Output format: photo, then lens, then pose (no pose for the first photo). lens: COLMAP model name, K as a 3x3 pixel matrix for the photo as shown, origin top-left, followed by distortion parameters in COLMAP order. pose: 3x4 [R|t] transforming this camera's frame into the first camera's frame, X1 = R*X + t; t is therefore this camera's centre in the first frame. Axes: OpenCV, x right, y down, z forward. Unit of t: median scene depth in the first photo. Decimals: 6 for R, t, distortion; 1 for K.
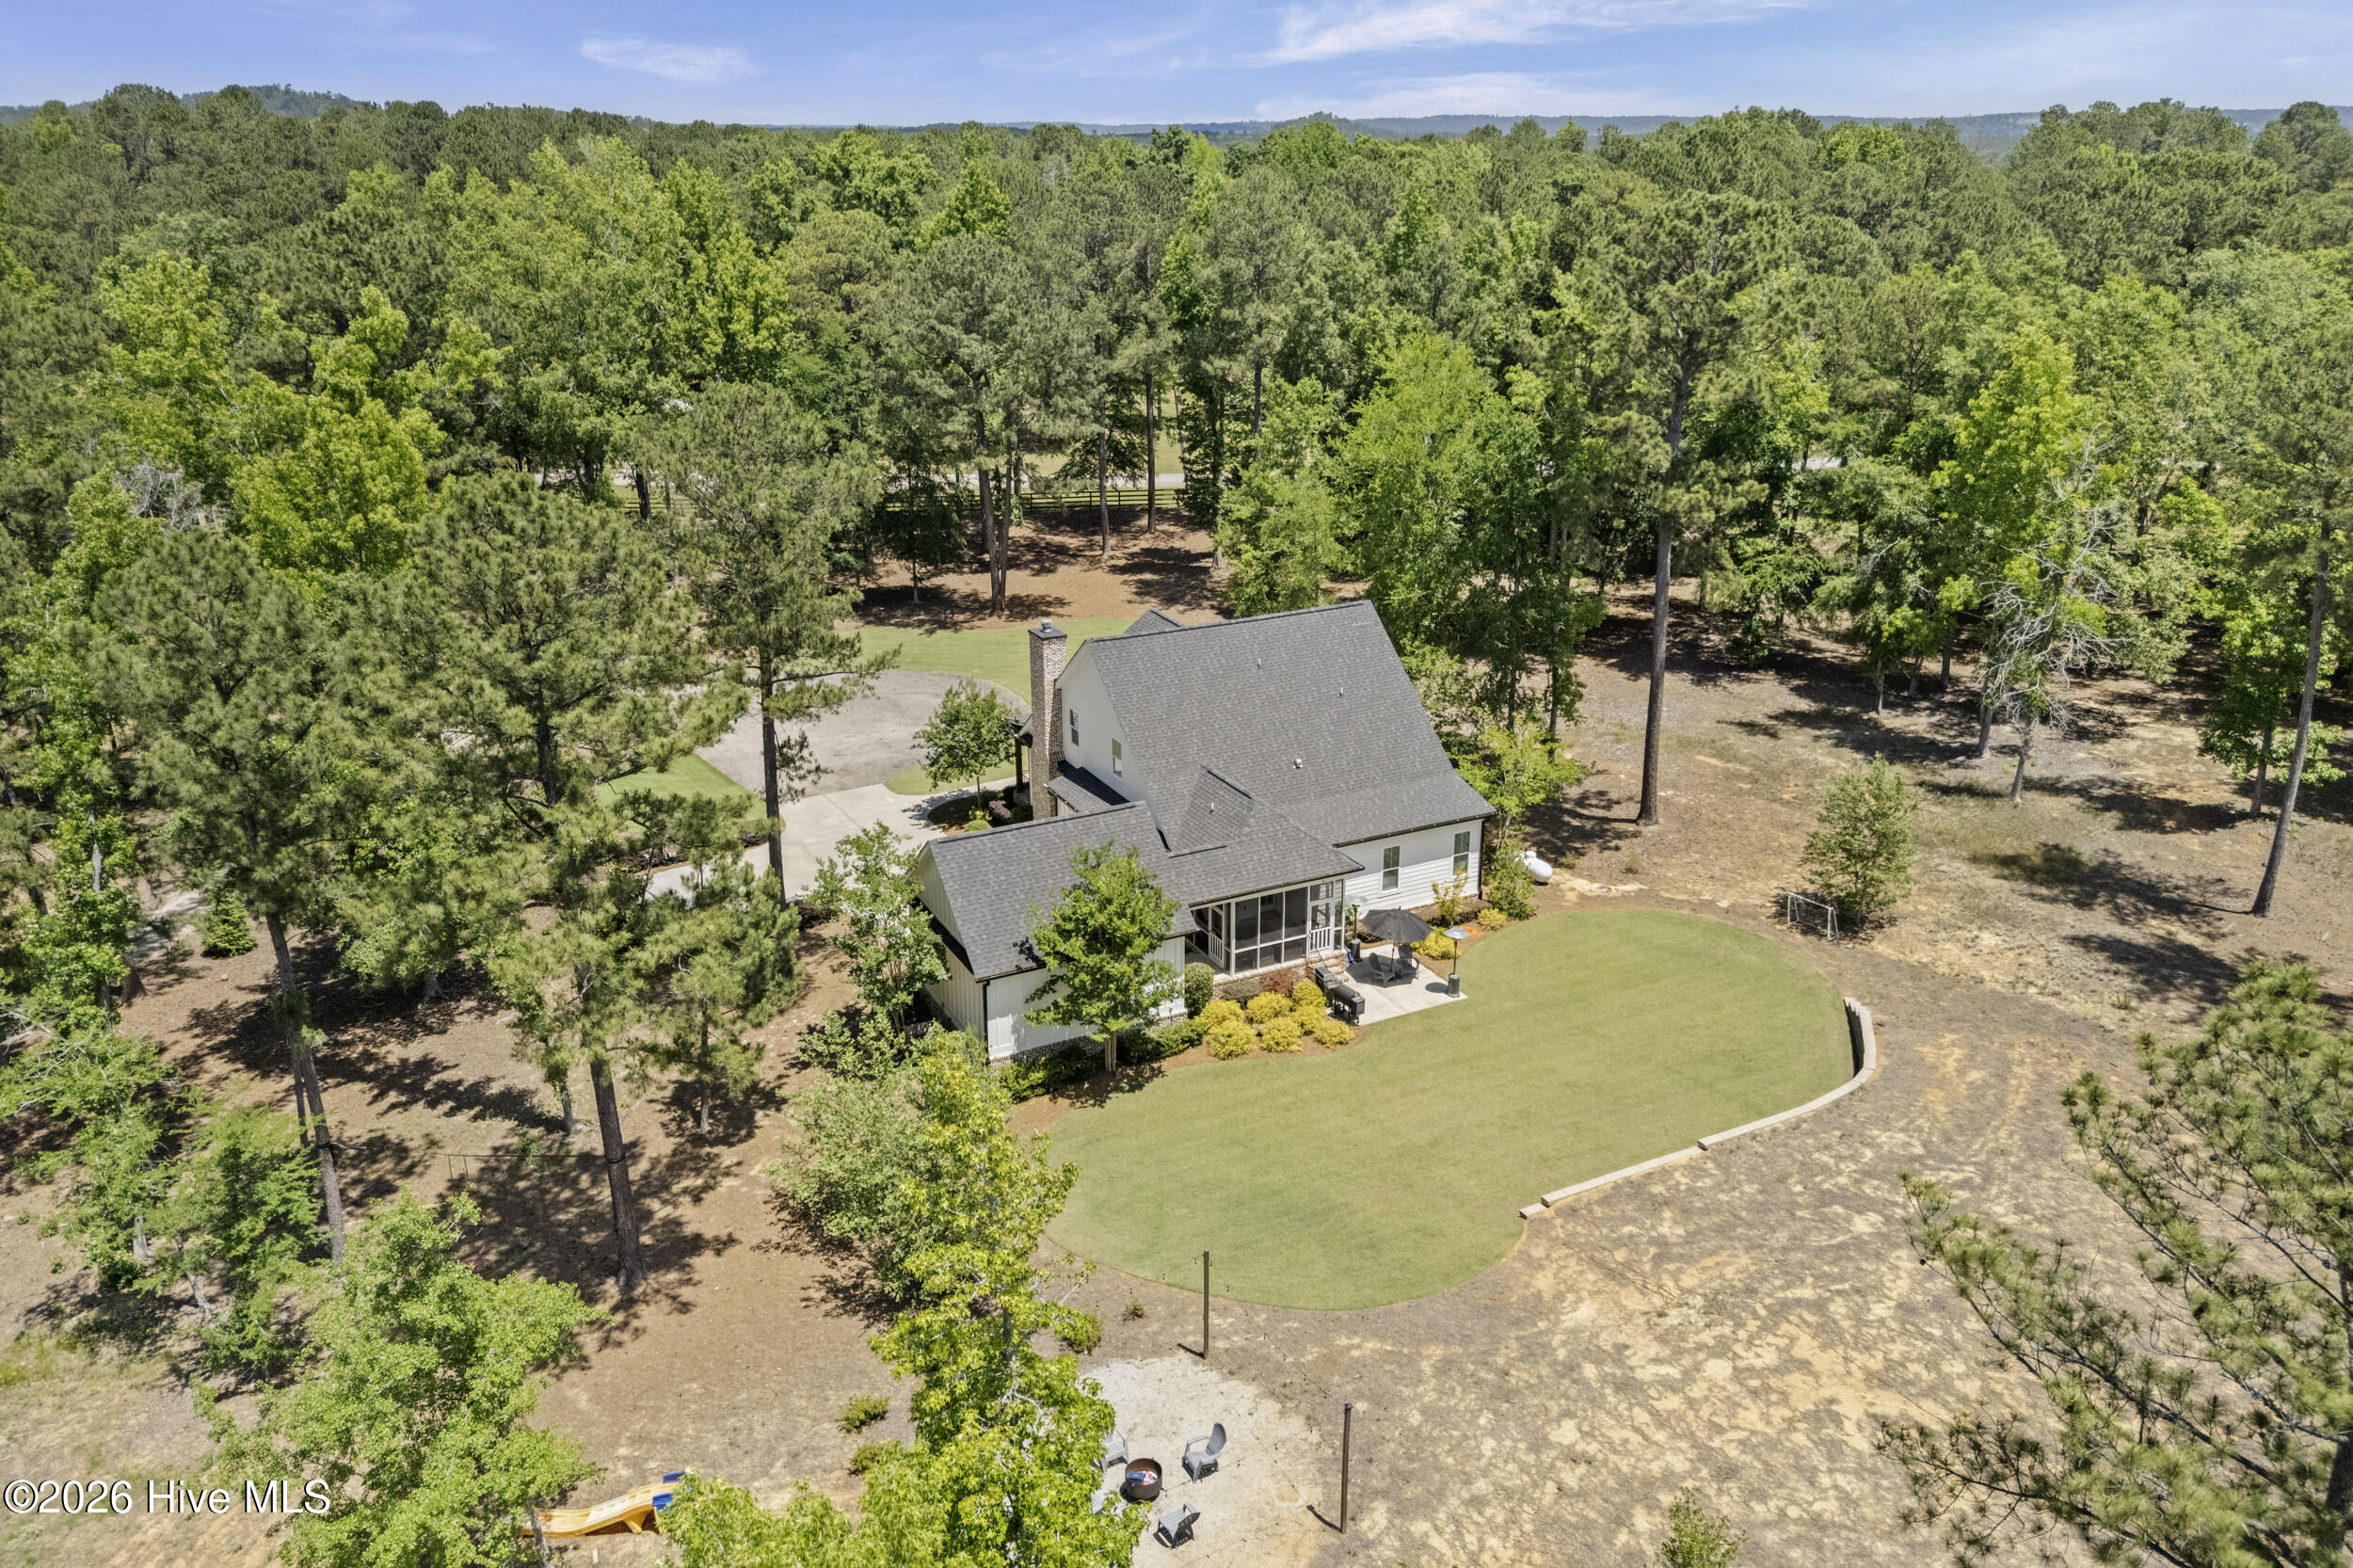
lens RADIAL K [[1782.1, 0, 1174.2], [0, 1782.1, 778.3], [0, 0, 1]] dist [0.044279, -0.019946]
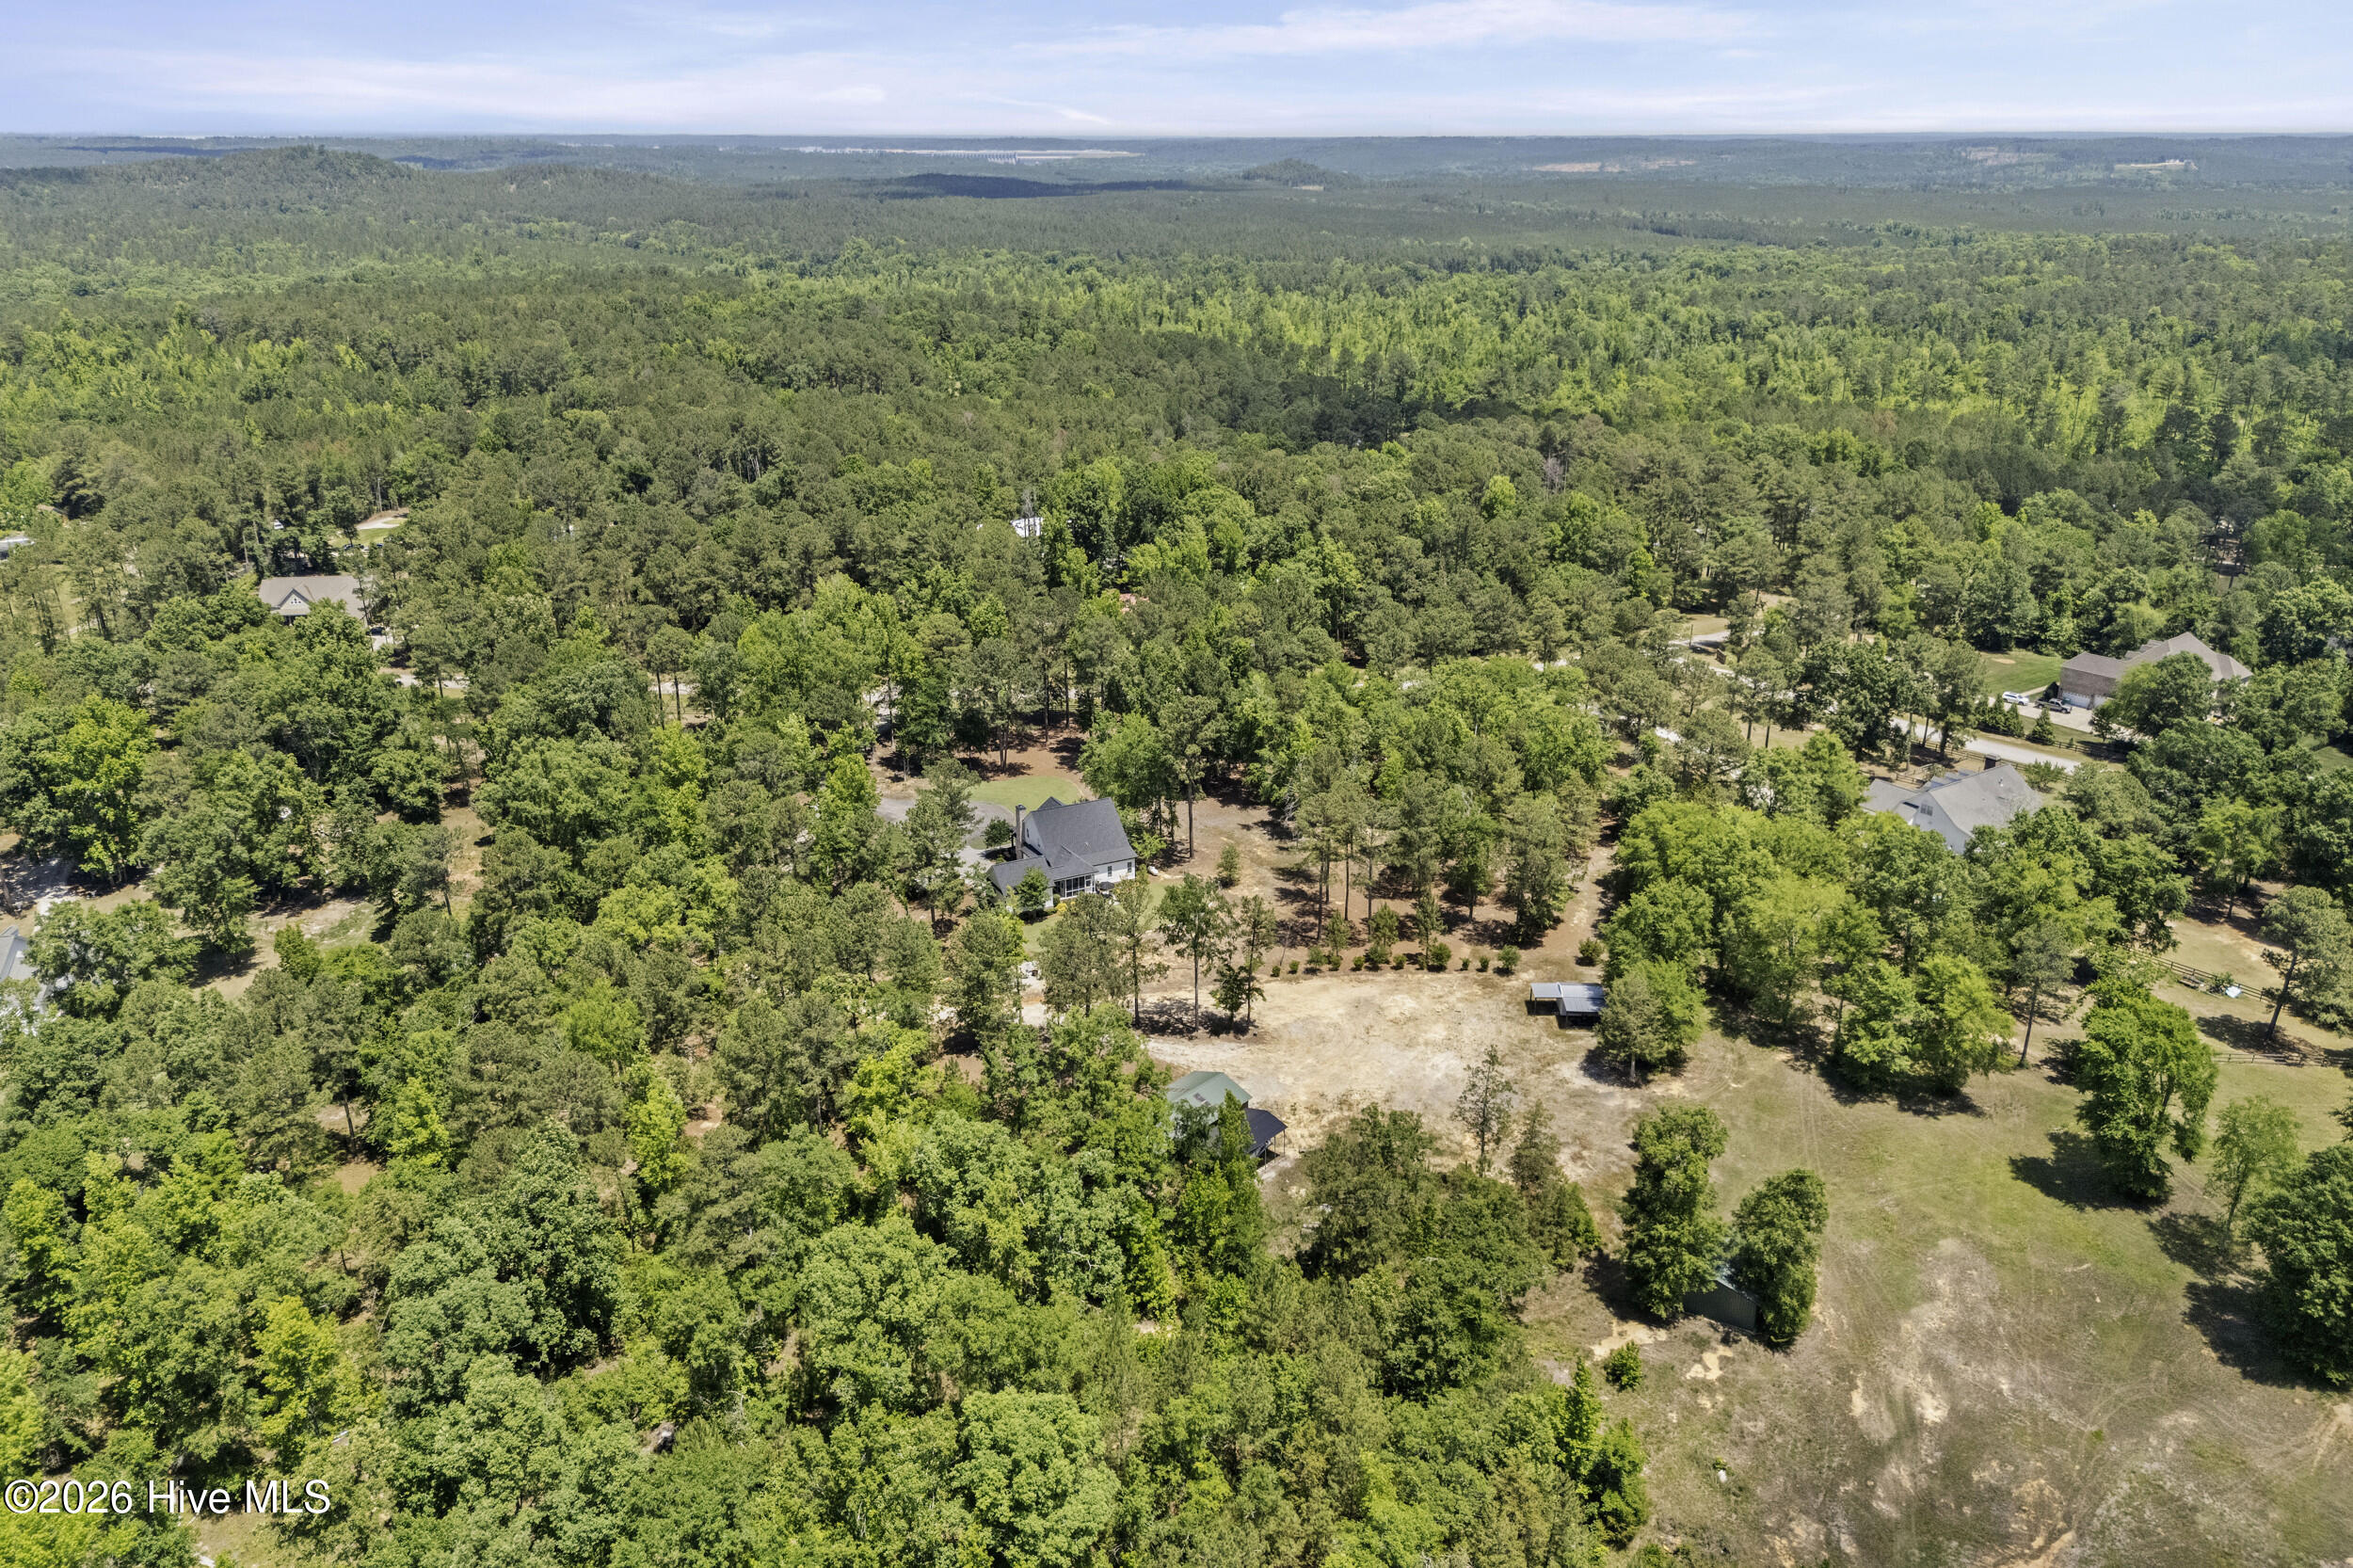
lens RADIAL K [[1782.1, 0, 1176.6], [0, 1782.1, 786.8], [0, 0, 1]] dist [0.044279, -0.019946]
pose [[0.999970, 0.000121, 0.007709, 0.169853], [-0.000104, 0.999998, -0.002106, -0.089073], [-0.007709, 0.002105, 0.999968, -2.053682]]
